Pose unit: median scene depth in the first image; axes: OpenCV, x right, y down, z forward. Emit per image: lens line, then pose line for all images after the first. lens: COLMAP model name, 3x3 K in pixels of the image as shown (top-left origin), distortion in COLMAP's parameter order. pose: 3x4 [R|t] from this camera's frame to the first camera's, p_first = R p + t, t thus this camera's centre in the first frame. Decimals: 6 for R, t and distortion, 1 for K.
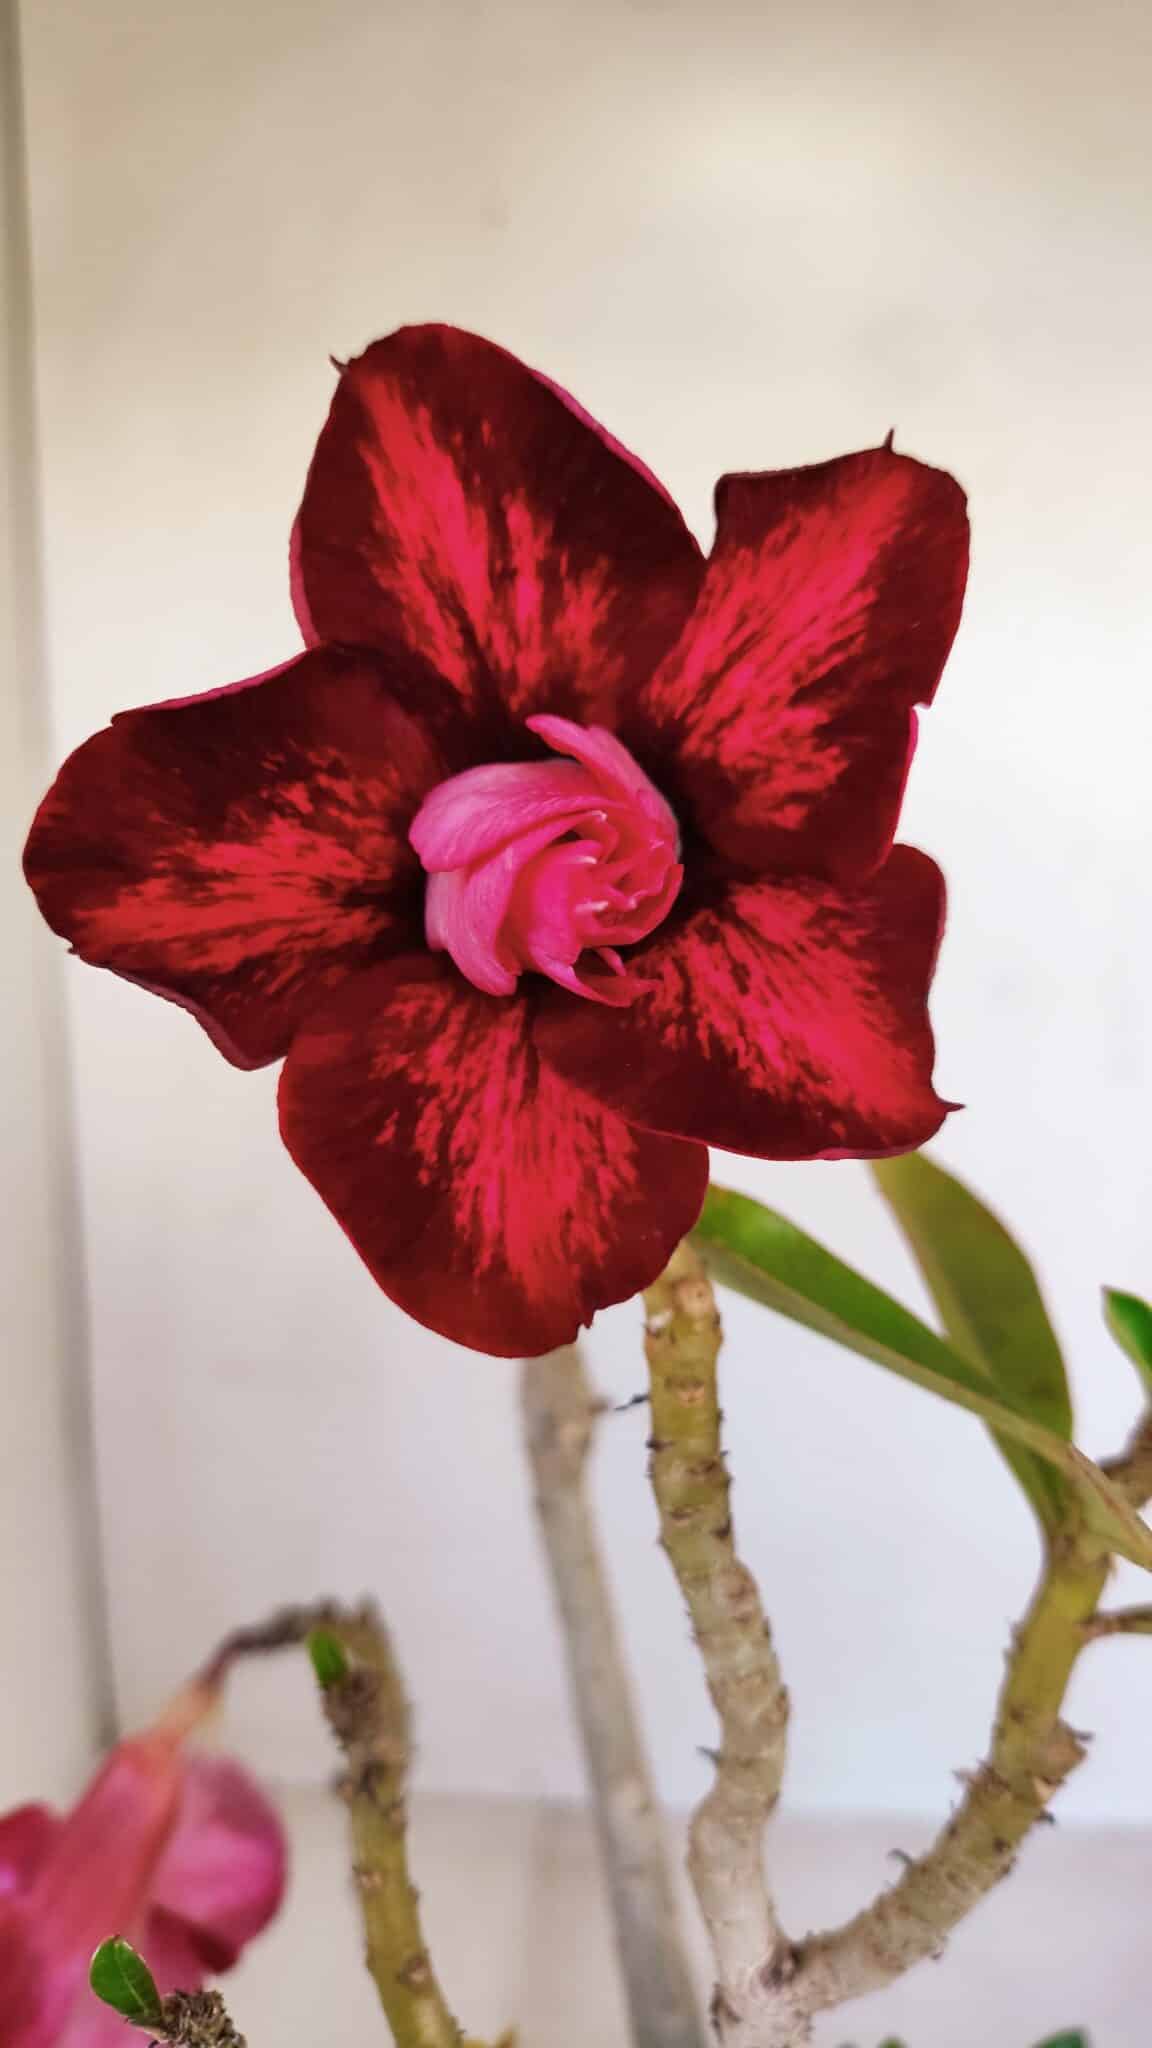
lens RADIAL K [[1543.6, 0, 565.7], [0, 1543.6, 998.2], [0, 0, 1]] dist [0.086727, -0.218511]
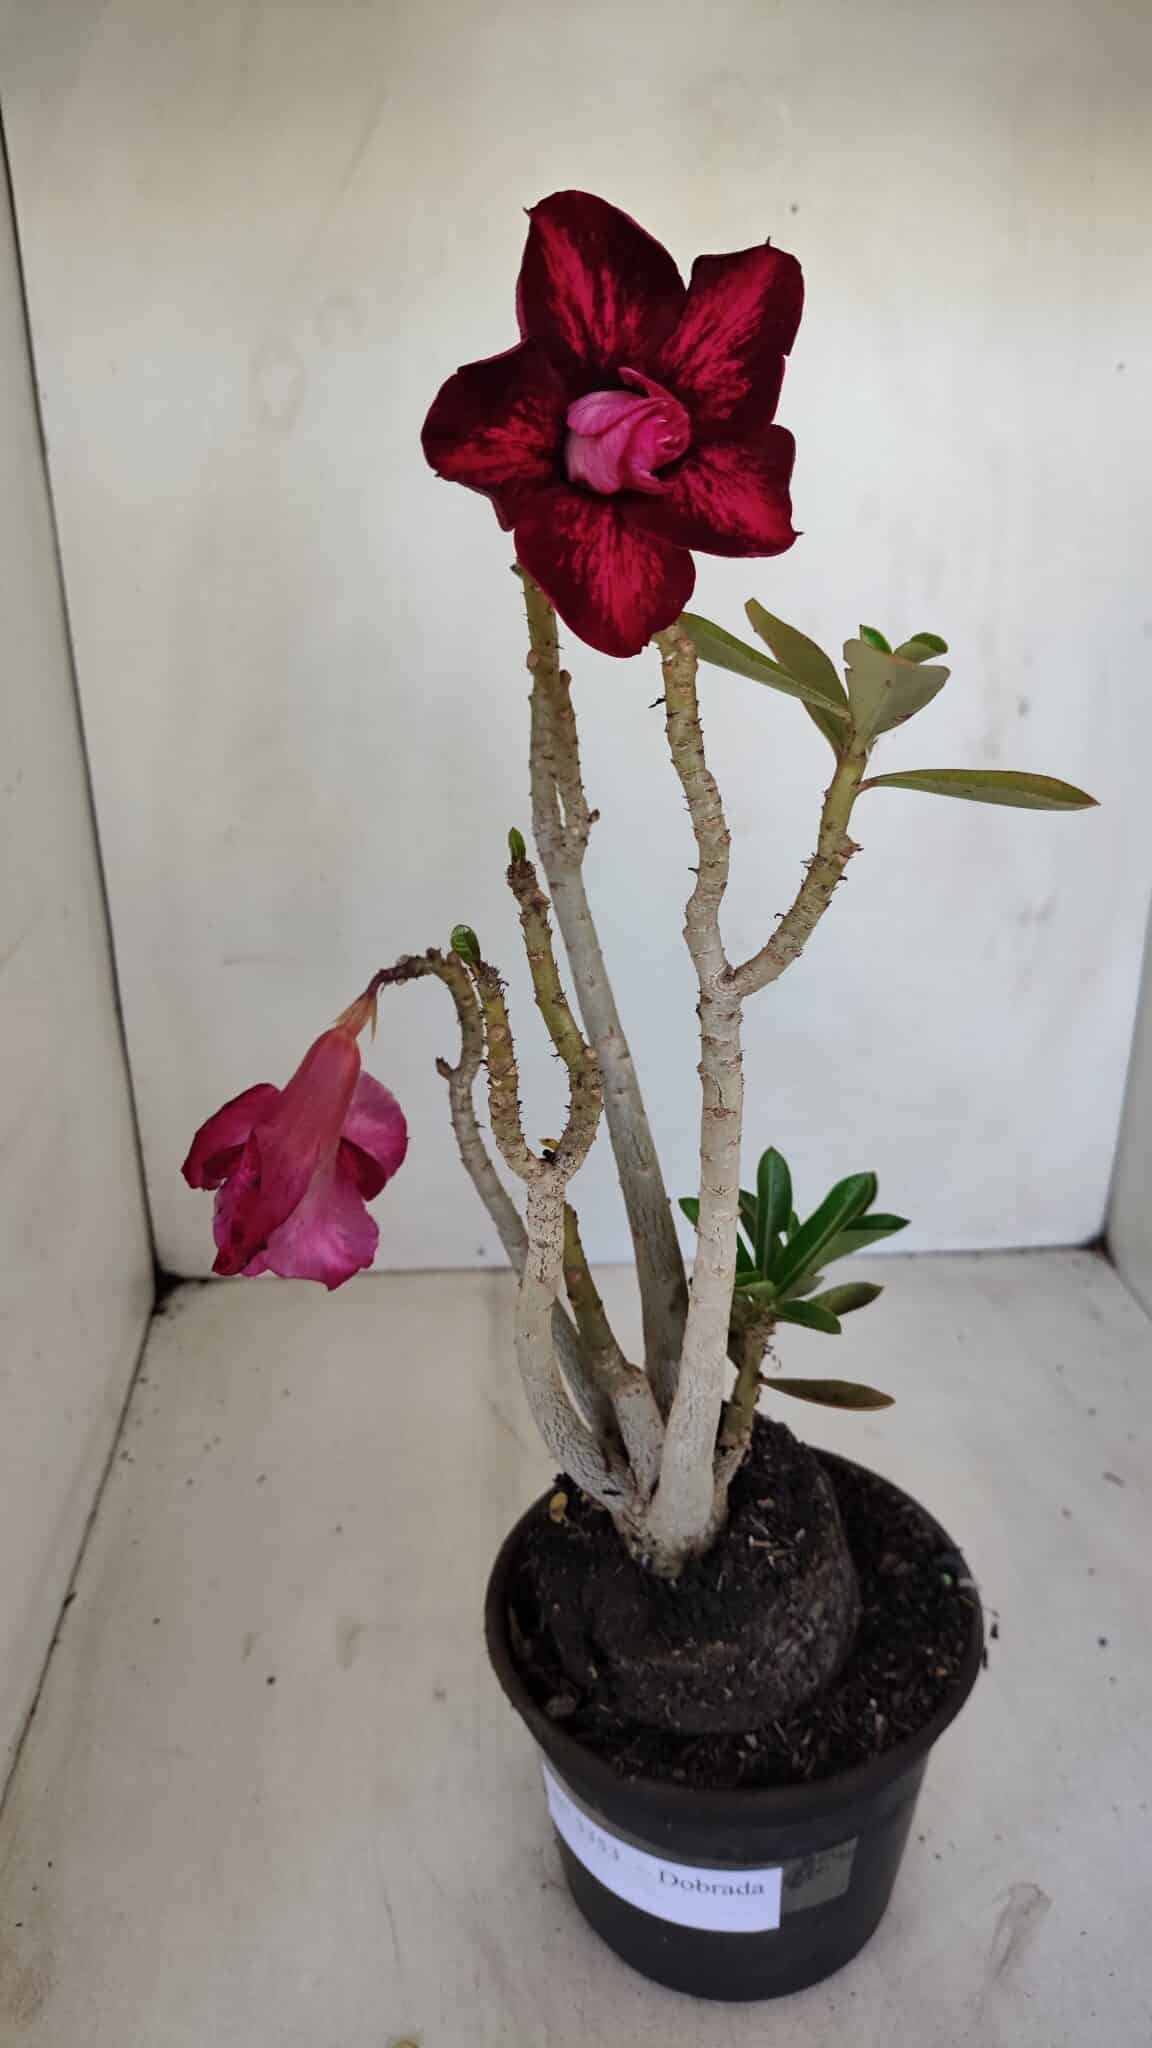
lens RADIAL K [[1512.3, 0, 569.4], [0, 1512.3, 1024.4], [0, 0, 1]] dist [0.049220, -0.108444]
pose [[0.992509, -0.067536, 0.101805, -0.382180], [0.046400, 0.979252, 0.197261, 0.319773], [-0.113015, -0.191060, 0.975051, -1.359414]]
